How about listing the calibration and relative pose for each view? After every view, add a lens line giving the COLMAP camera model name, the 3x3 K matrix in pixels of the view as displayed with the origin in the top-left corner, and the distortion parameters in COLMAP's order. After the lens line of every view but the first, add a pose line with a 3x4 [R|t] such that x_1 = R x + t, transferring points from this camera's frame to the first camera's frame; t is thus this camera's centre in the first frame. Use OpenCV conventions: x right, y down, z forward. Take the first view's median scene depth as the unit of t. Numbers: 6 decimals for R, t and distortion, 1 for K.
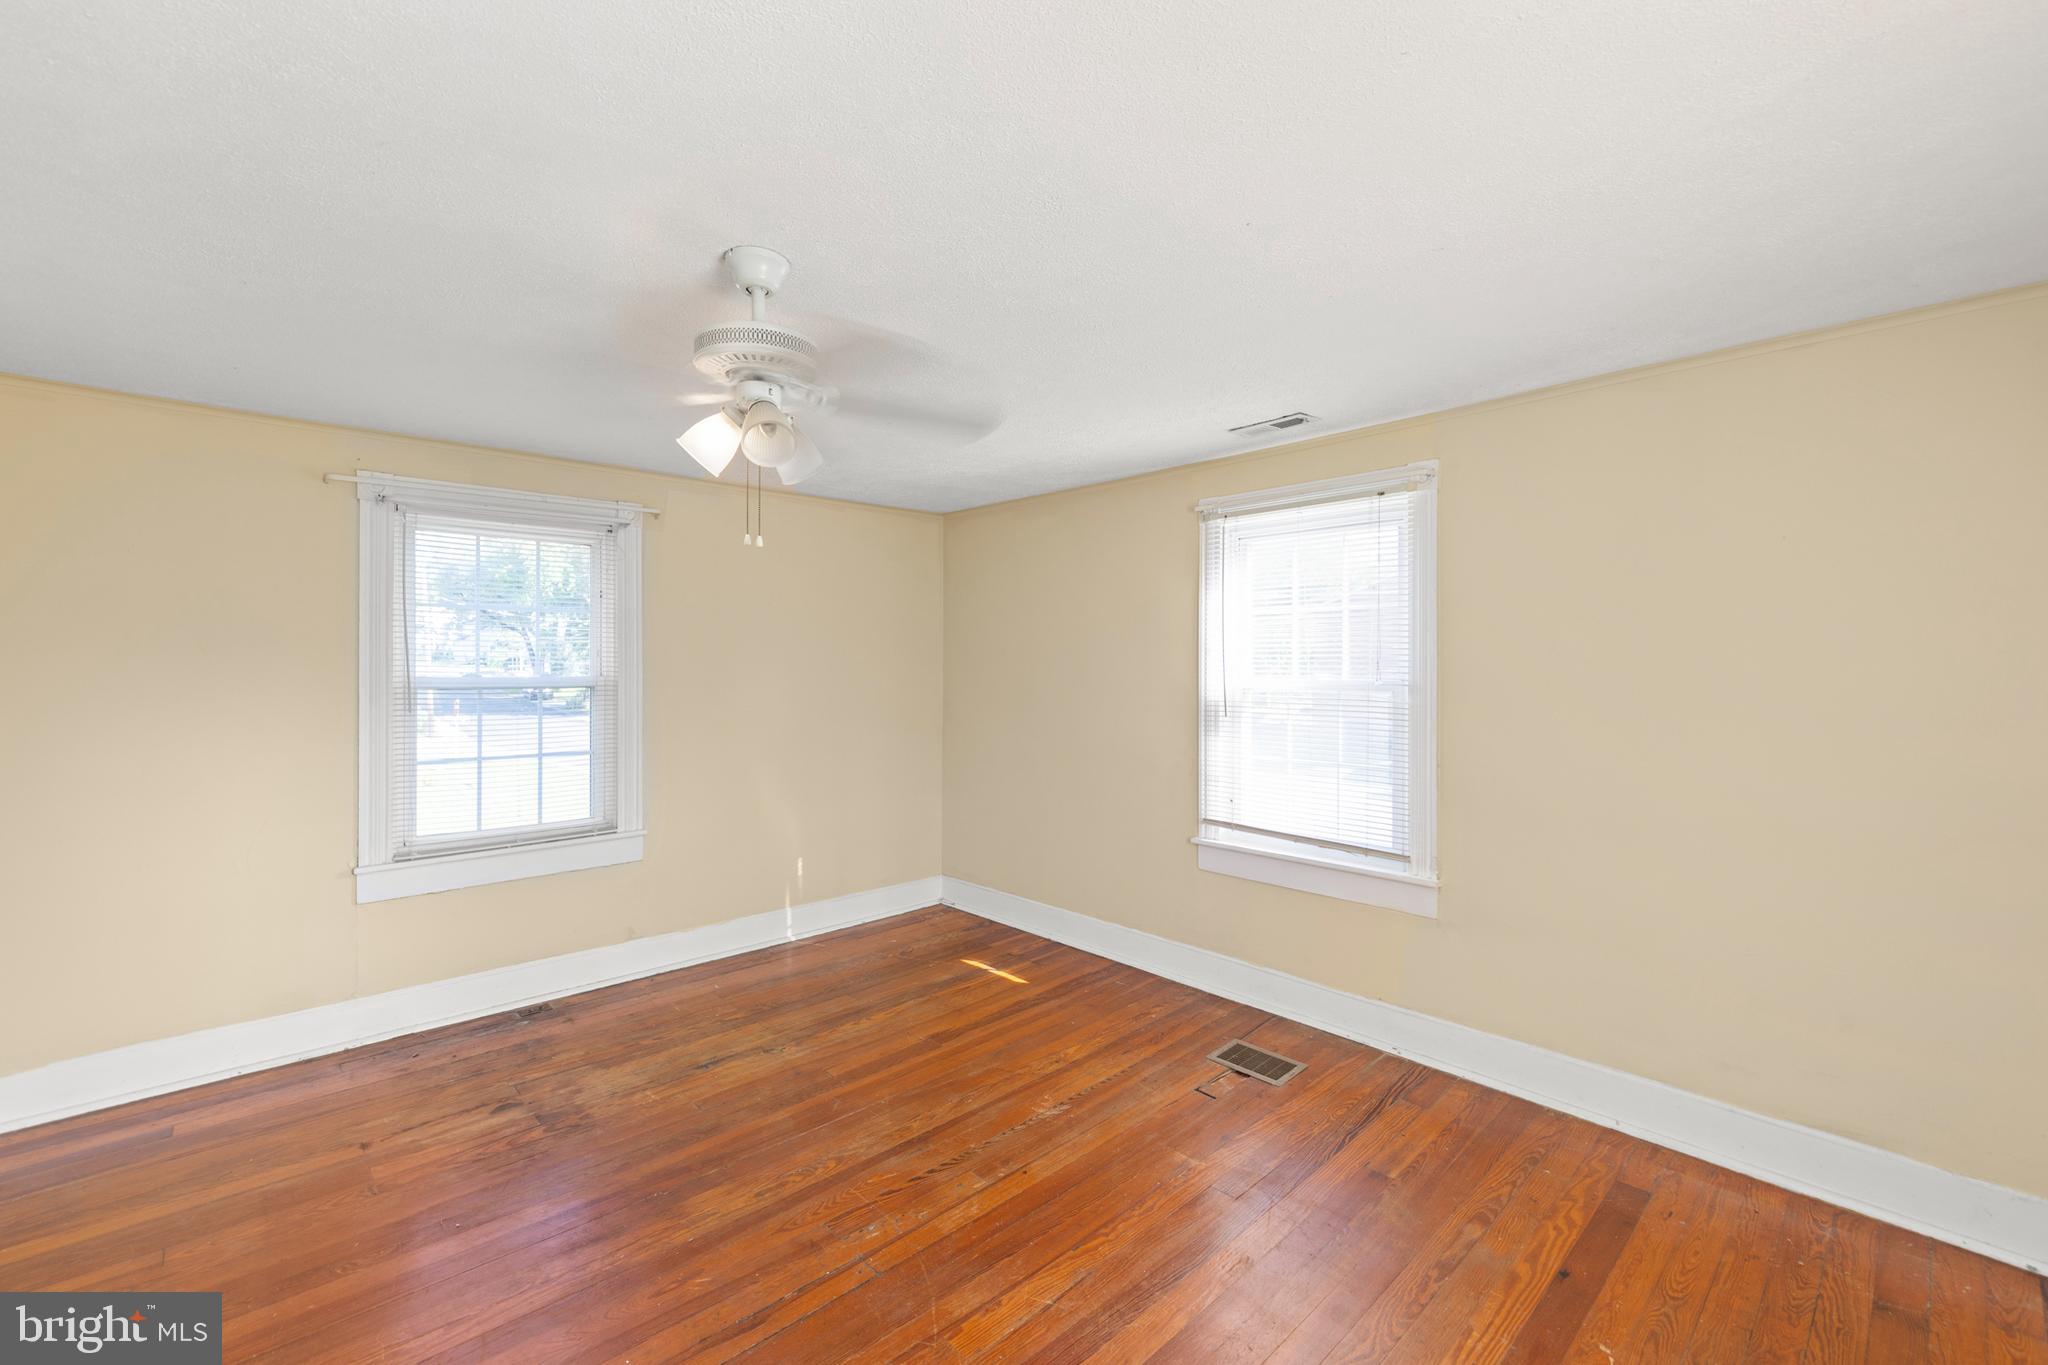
lens RADIAL K [[813.7, 0, 1098.3], [0, 813.7, 658.3], [0, 0, 1]] dist [0.003252, 0.000080]
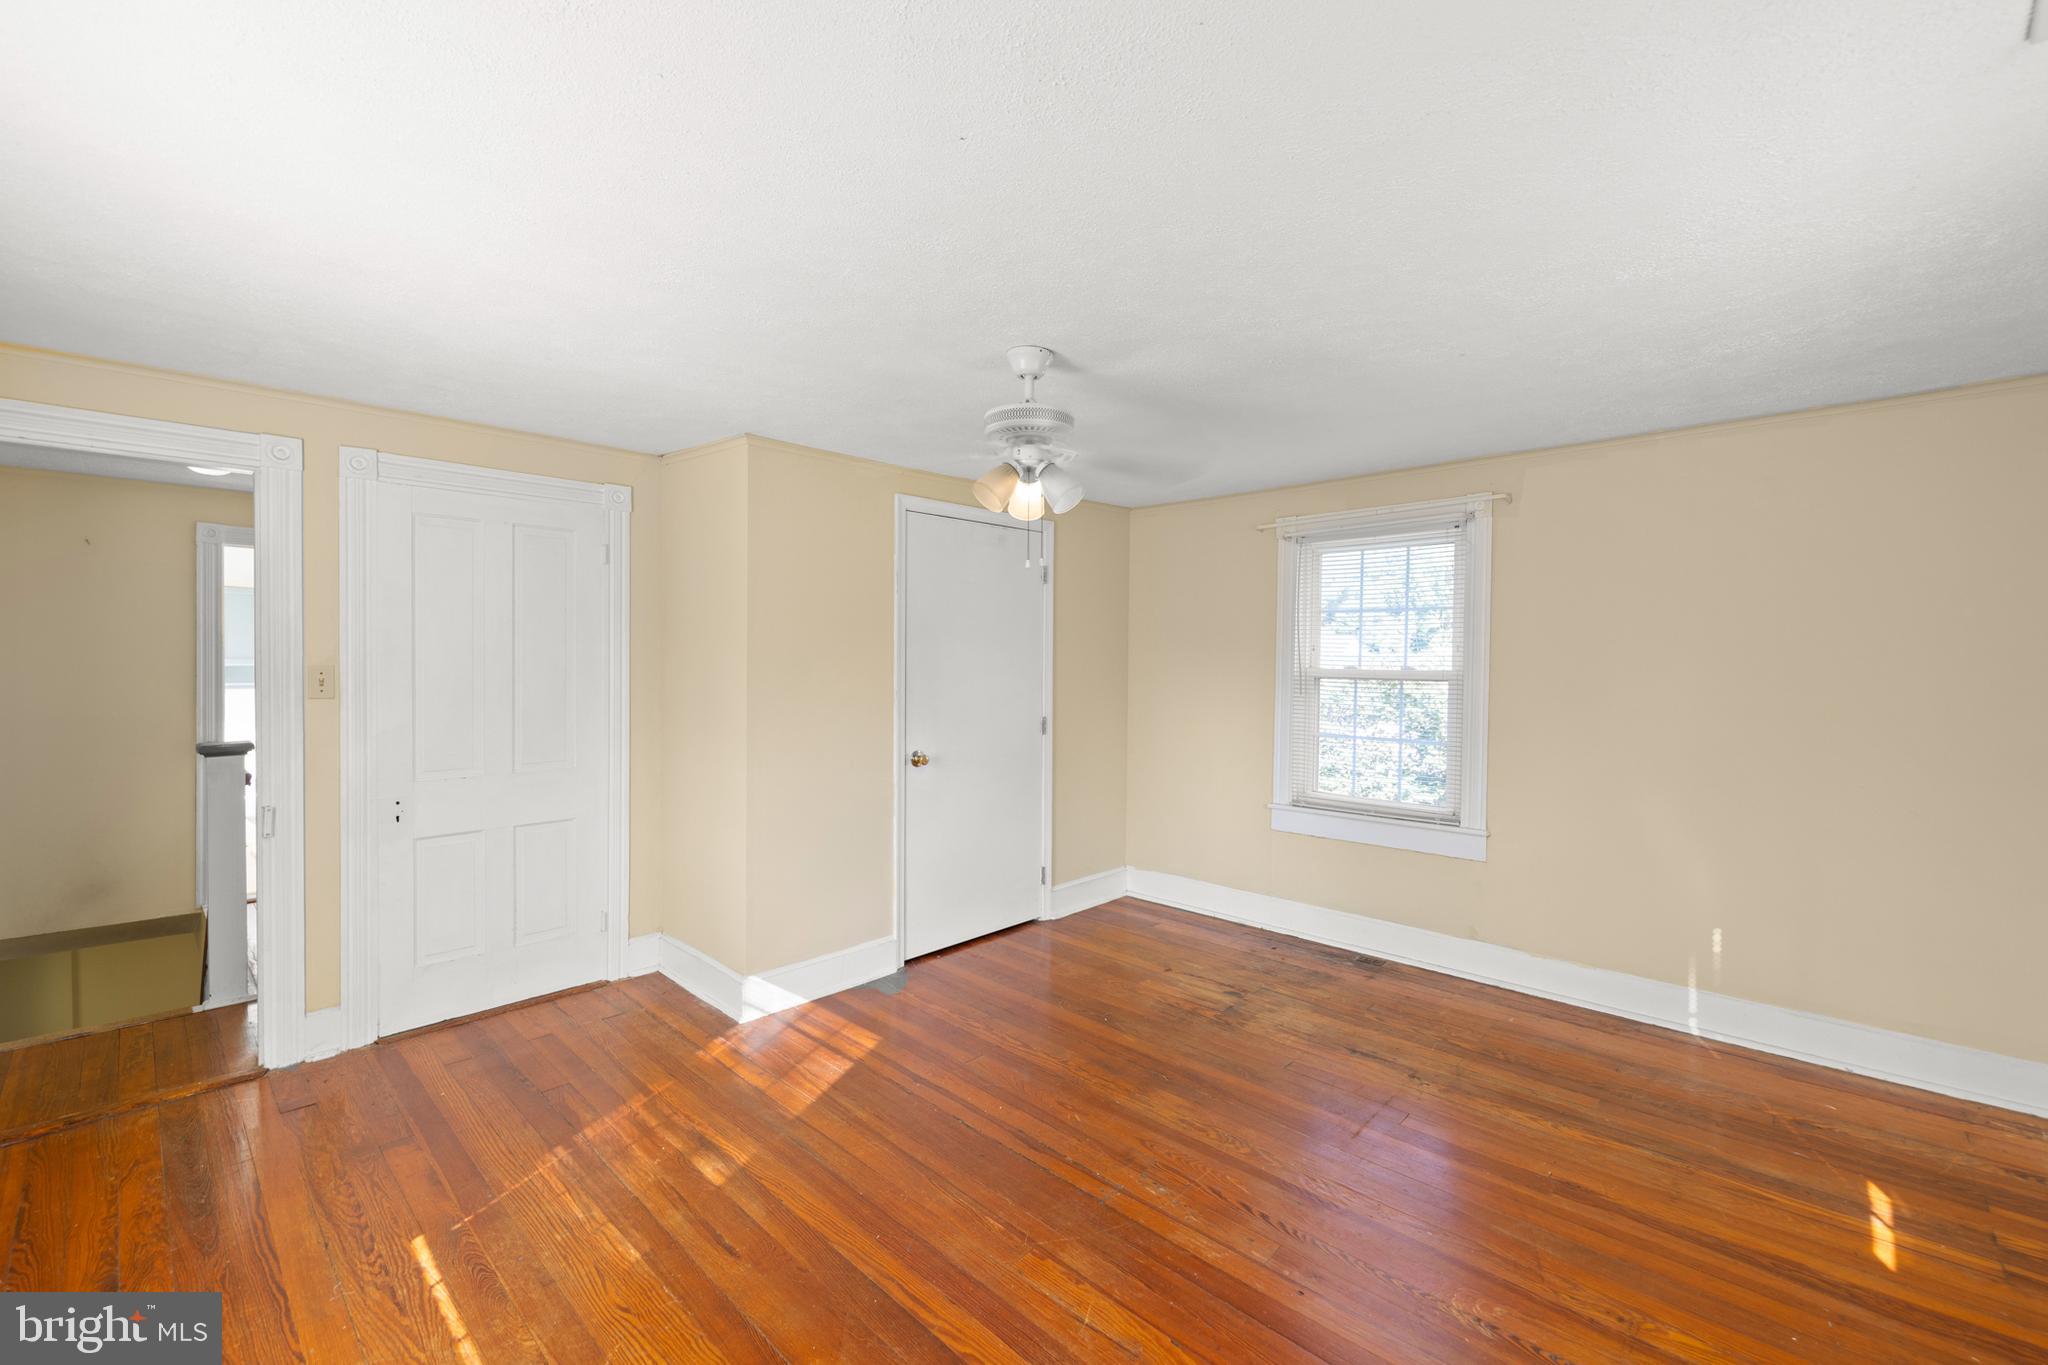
lens RADIAL K [[868.4, 0, 1026.8], [0, 868.4, 661.4], [0, 0, 1]] dist [0.004102, -0.000100]
pose [[0.034929, 0.005739, -0.999373, 0.571500], [-0.000271, 0.999984, 0.005733, 0.005317], [0.999390, 0.000070, 0.034930, 0.534841]]
